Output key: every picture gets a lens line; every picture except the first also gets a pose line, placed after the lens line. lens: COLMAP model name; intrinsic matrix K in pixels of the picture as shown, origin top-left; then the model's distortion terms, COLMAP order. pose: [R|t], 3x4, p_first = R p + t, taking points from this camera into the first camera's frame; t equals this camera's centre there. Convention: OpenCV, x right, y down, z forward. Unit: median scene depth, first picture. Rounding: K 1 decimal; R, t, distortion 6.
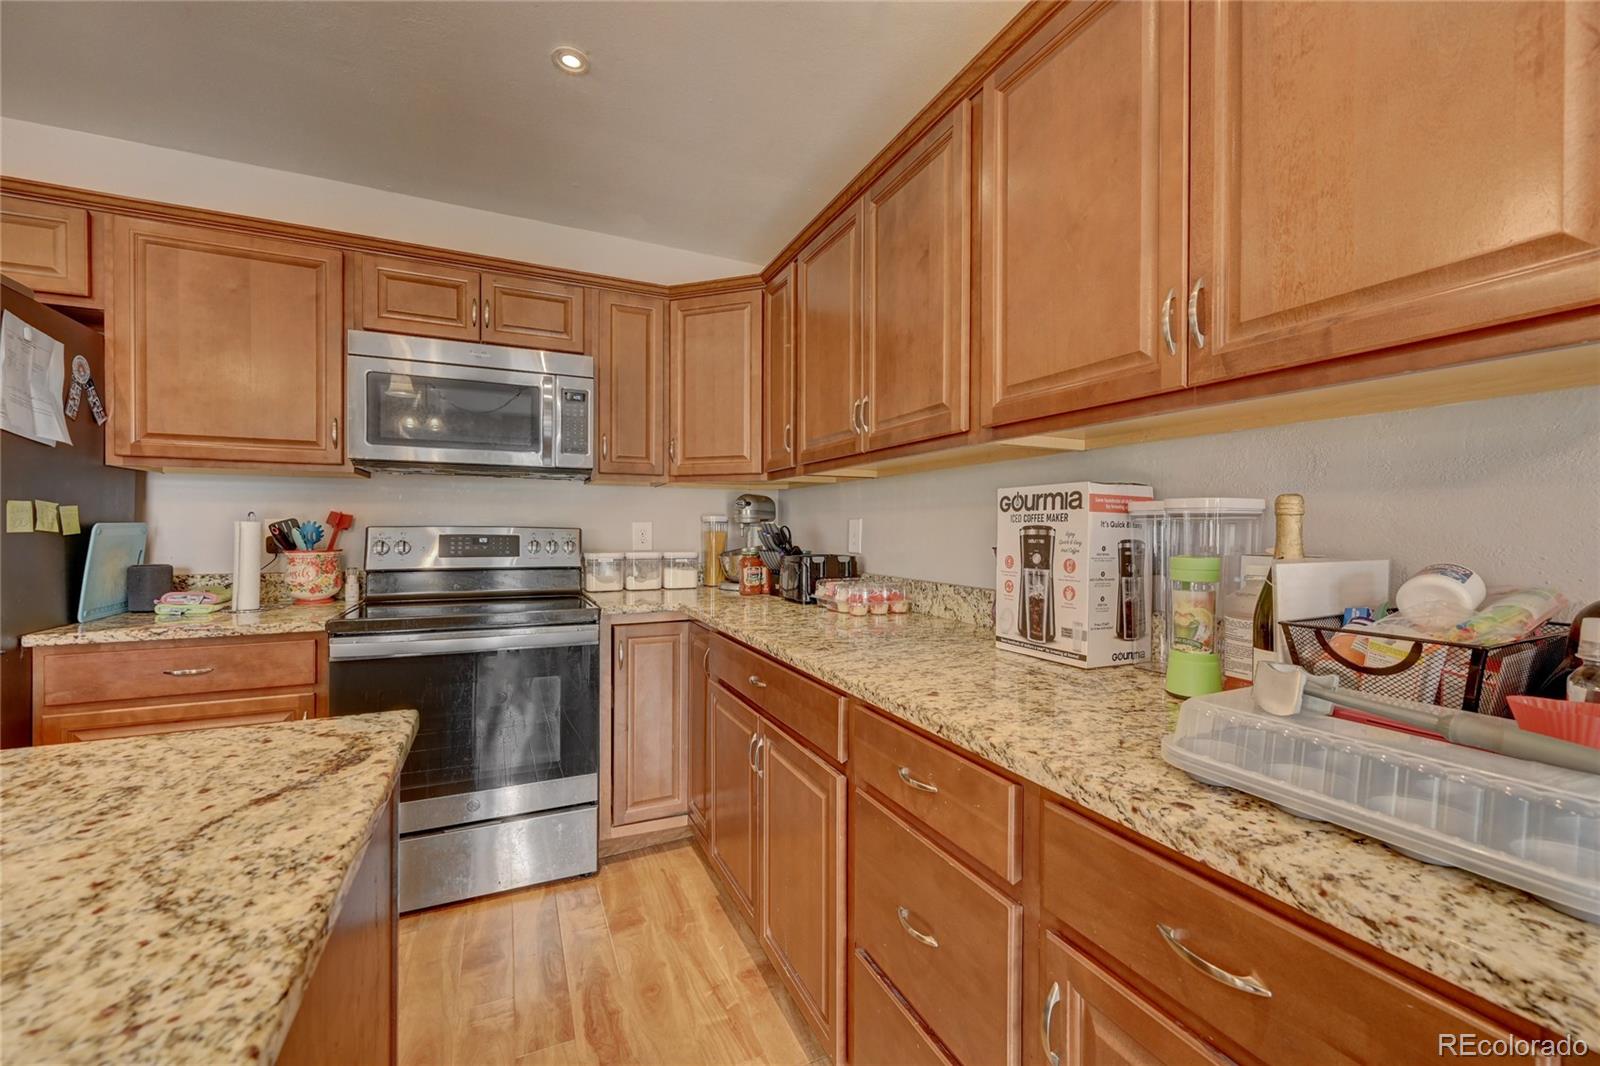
lens RADIAL K [[631.7, 0, 801.4], [0, 631.7, 528.8], [0, 0, 1]] dist [-0.001432, 0.000469]
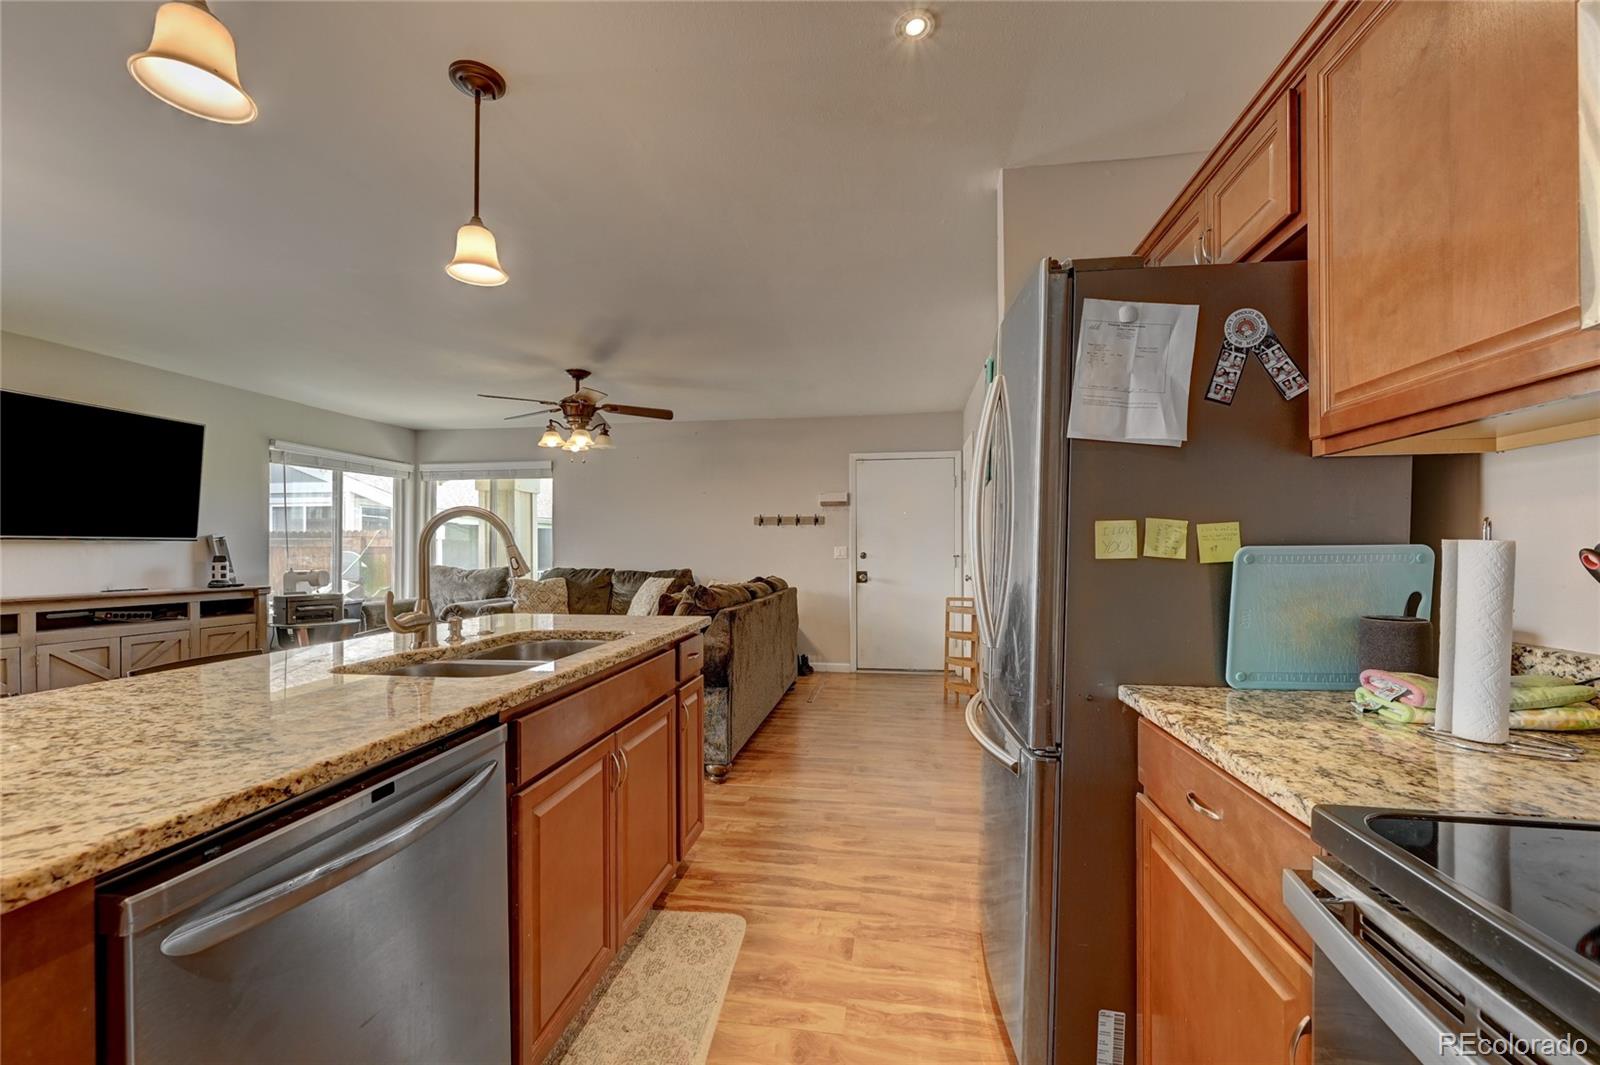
lens RADIAL K [[637.9, 0, 808.5], [0, 637.9, 547.5], [0, 0, 1]] dist [-0.002534, 0.000407]
pose [[-0.552588, -0.006517, -0.833429, -0.362202], [-0.003030, 0.999979, -0.005811, -0.003496], [0.833449, -0.000685, -0.552596, 1.261363]]
